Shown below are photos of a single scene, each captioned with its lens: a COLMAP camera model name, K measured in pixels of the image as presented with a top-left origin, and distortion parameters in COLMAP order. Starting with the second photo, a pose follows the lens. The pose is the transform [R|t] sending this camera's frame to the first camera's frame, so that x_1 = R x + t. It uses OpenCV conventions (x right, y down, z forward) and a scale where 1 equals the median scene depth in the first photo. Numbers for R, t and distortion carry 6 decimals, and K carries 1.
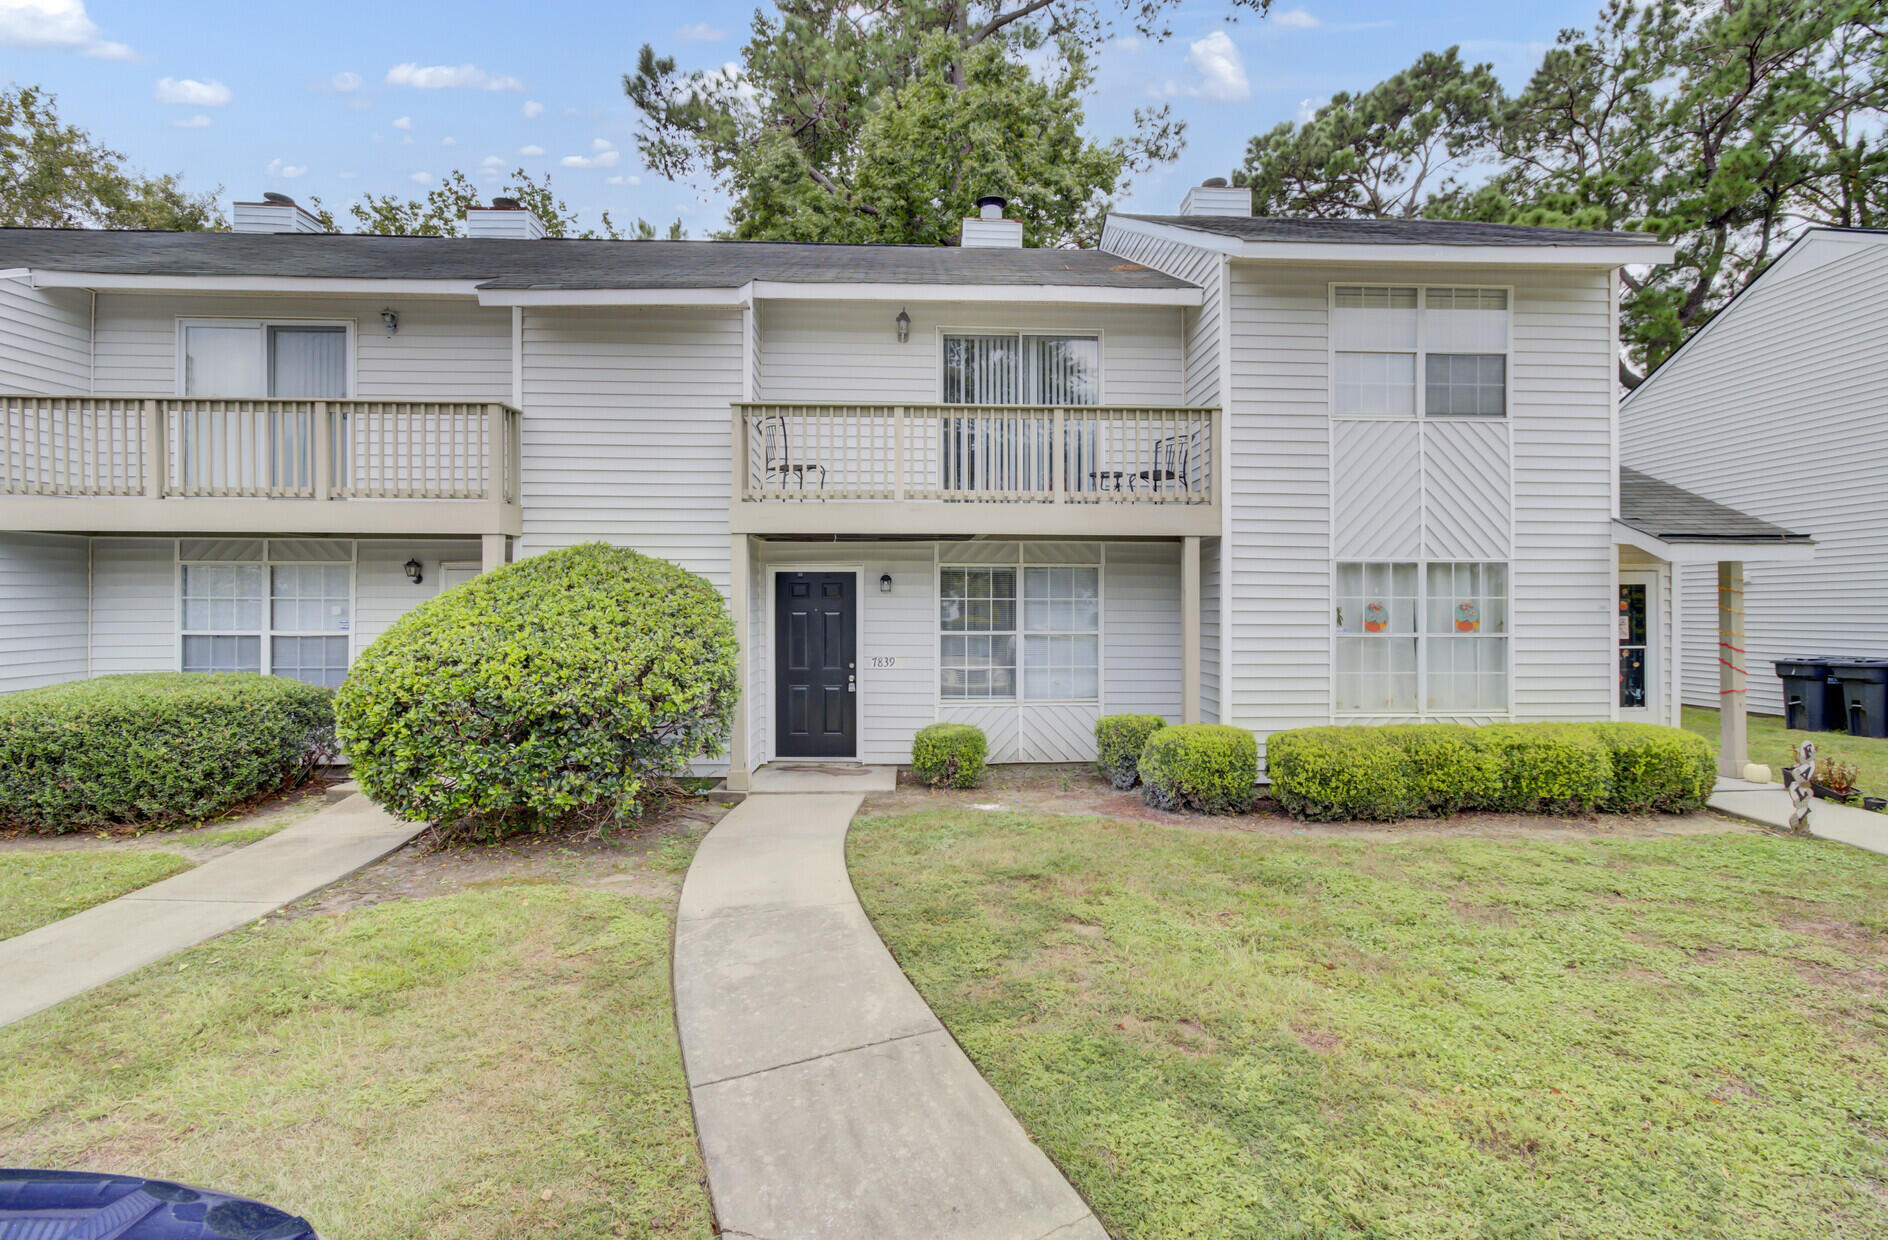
lens RADIAL K [[856.1, 0, 944.0], [0, 856.1, 620.0], [0, 0, 1]] dist [-0.000968, 0.000279]
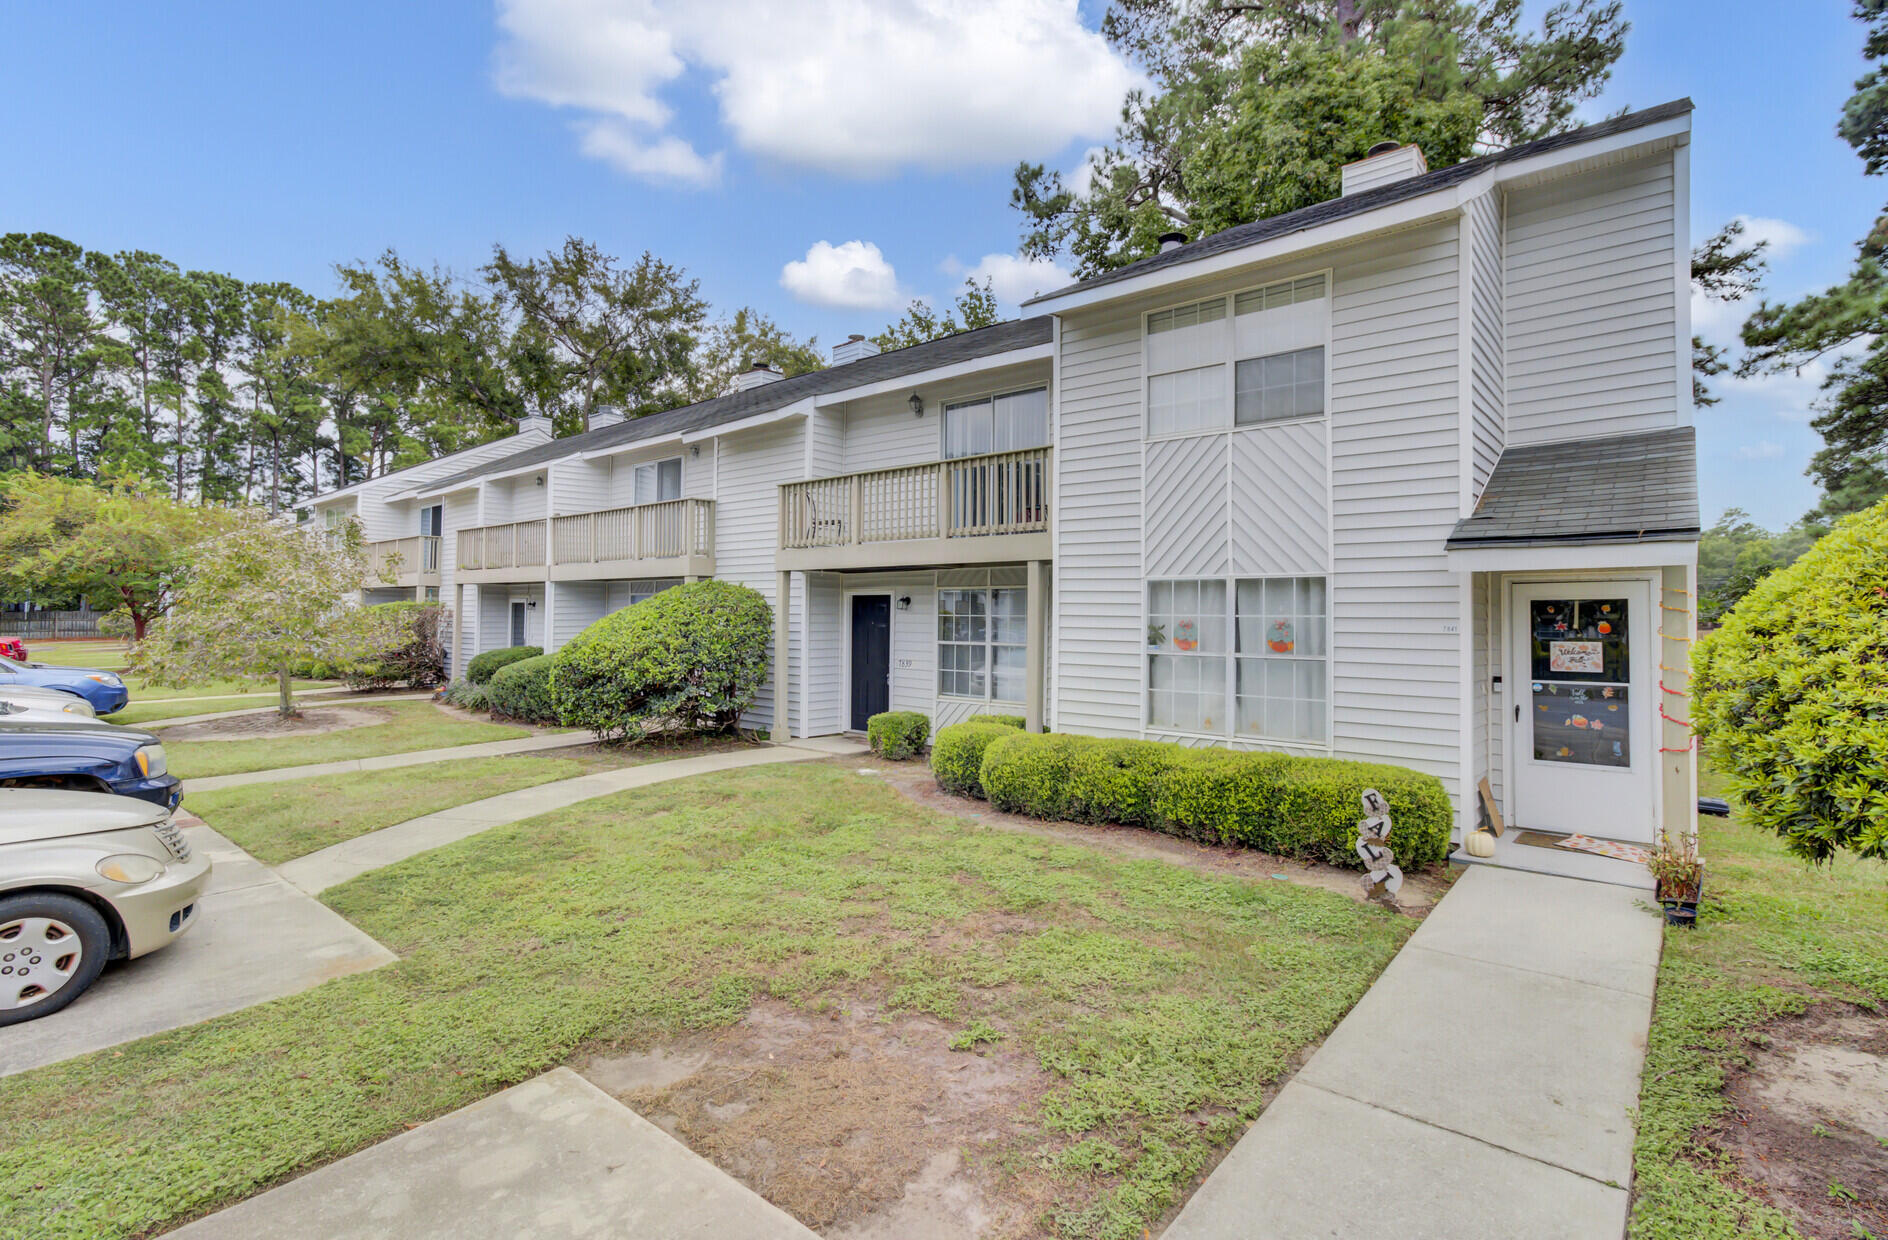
lens RADIAL K [[877.4, 0, 940.0], [0, 877.4, 603.9], [0, 0, 1]] dist [-0.040374, 0.000022]
pose [[0.734704, -0.004707, -0.678371, 0.975870], [-0.018993, 0.999441, -0.027504, -0.006483], [0.678122, 0.033092, 0.734204, 0.065419]]
